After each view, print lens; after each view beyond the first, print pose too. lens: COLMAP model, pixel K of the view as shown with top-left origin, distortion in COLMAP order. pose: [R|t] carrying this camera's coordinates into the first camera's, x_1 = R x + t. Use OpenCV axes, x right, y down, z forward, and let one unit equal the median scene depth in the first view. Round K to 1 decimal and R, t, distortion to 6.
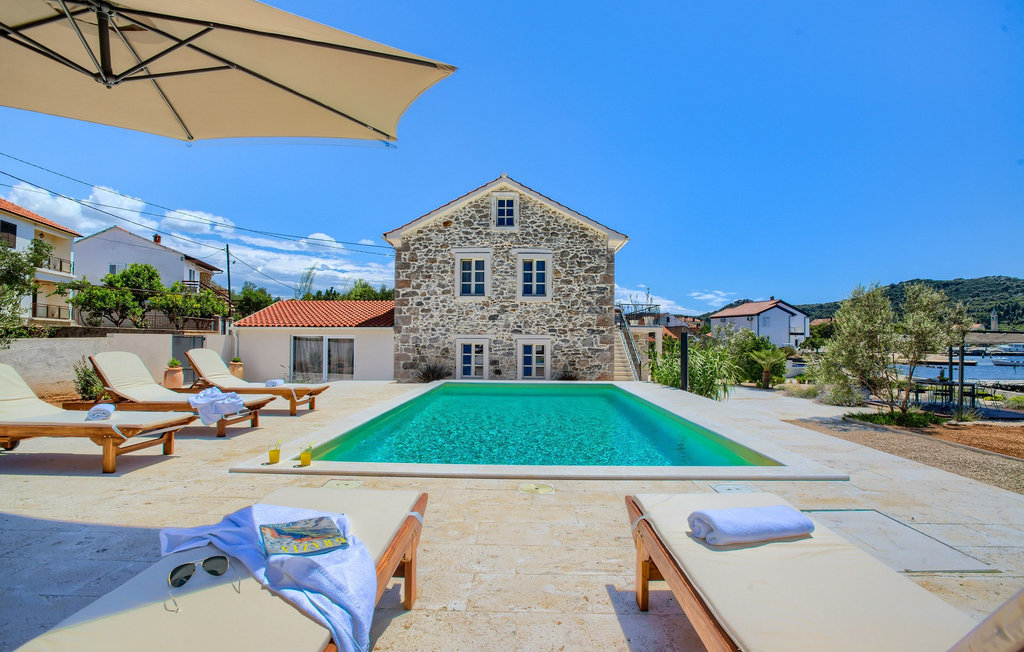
lens RADIAL K [[502.1, 0, 510.7], [0, 502.1, 327.4], [0, 0, 1]] dist [-0.043490, 0.018906]
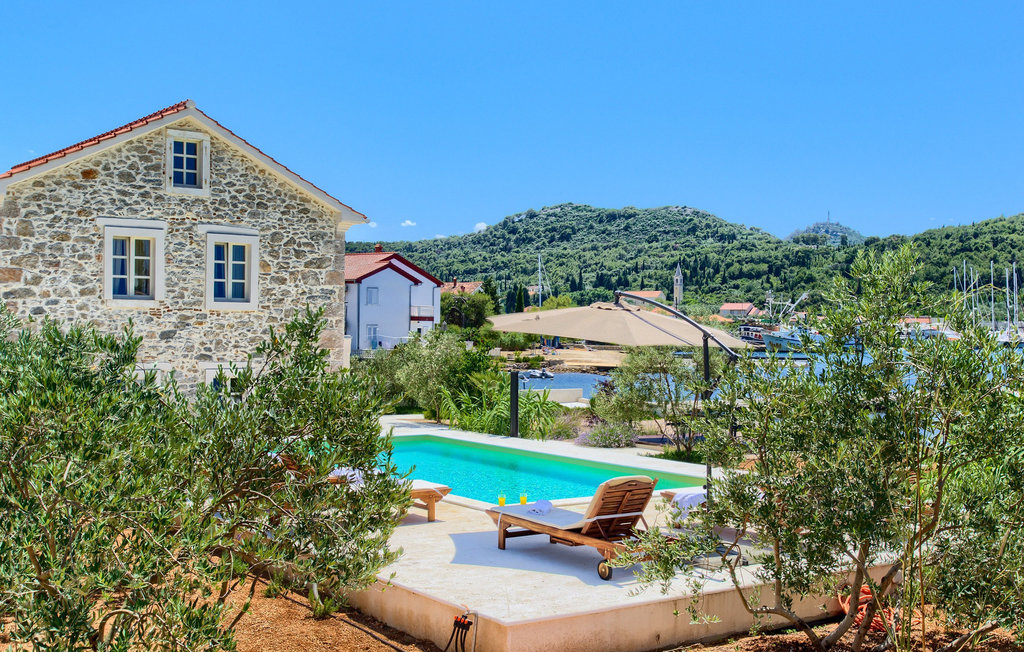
lens RADIAL K [[1147.3, 0, 509.1], [0, 1147.3, 328.7], [0, 0, 1]] dist [0.081481, 0.000000]
pose [[0.805549, 0.002409, 0.592524, -0.533965], [-0.023241, 0.999351, 0.027533, -0.075885], [-0.592073, -0.035950, 0.805082, -0.384510]]
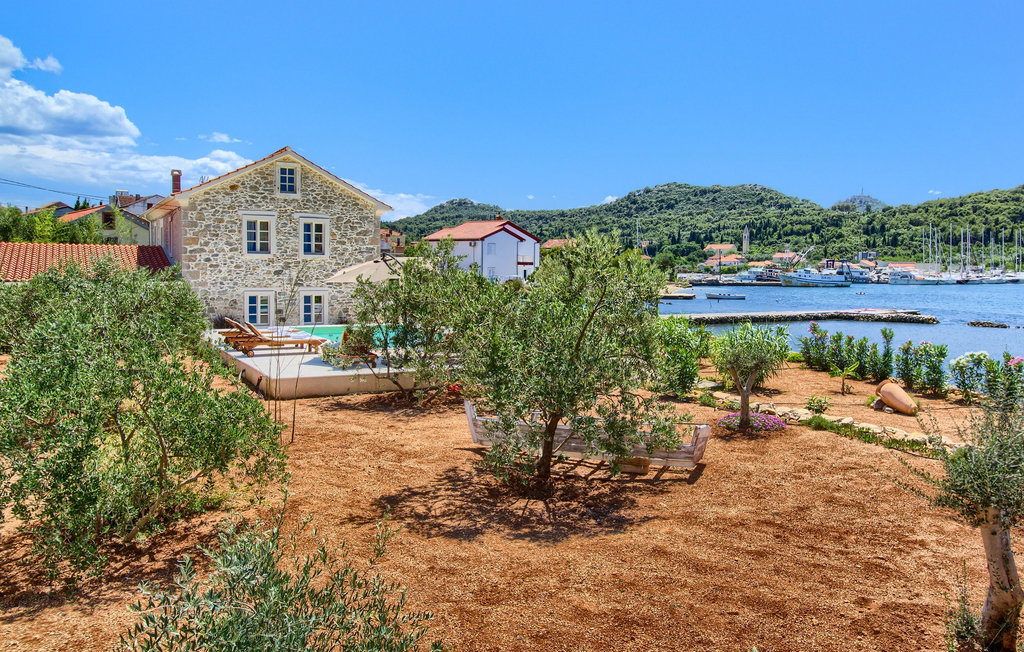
lens RADIAL K [[786.5, 0, 558.8], [0, 786.5, 300.8], [0, 0, 1]] dist [0.010627, -0.001655]
pose [[0.847062, -0.017473, 0.531207, -0.447560], [-0.021821, 0.997474, 0.067605, -0.090828], [-0.531046, -0.068857, 0.844541, -0.866320]]
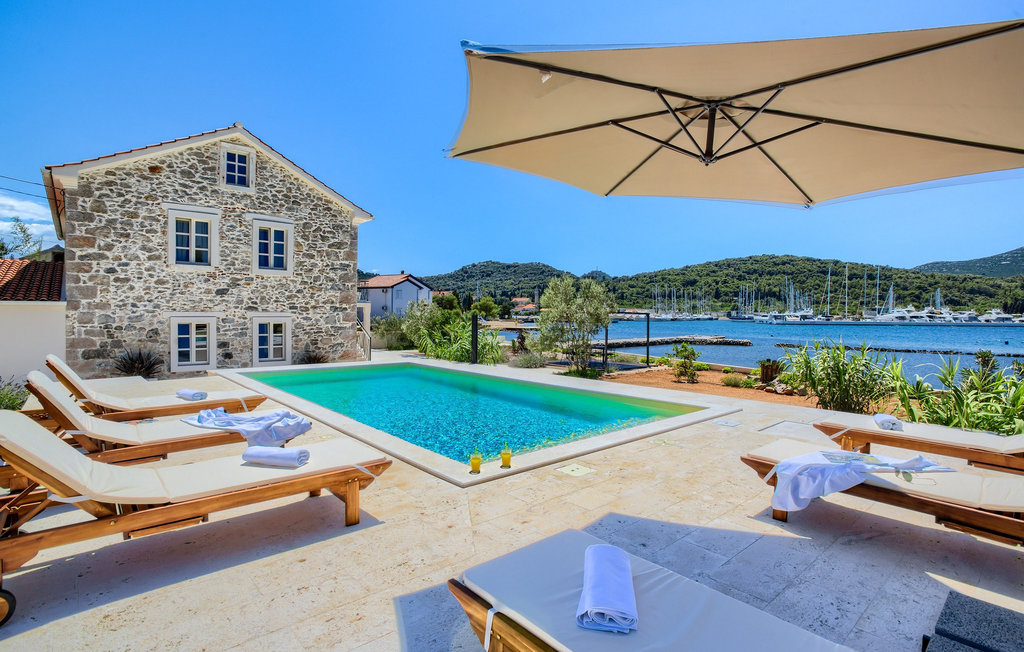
lens RADIAL K [[502.1, 0, 521.5], [0, 502.1, 319.5], [0, 0, 1]] dist [-0.043490, 0.018906]
pose [[0.733303, -0.007925, 0.679856, -0.231386], [-0.023527, 0.999037, 0.037022, -0.015830], [-0.679495, -0.043143, 0.732411, 0.042422]]
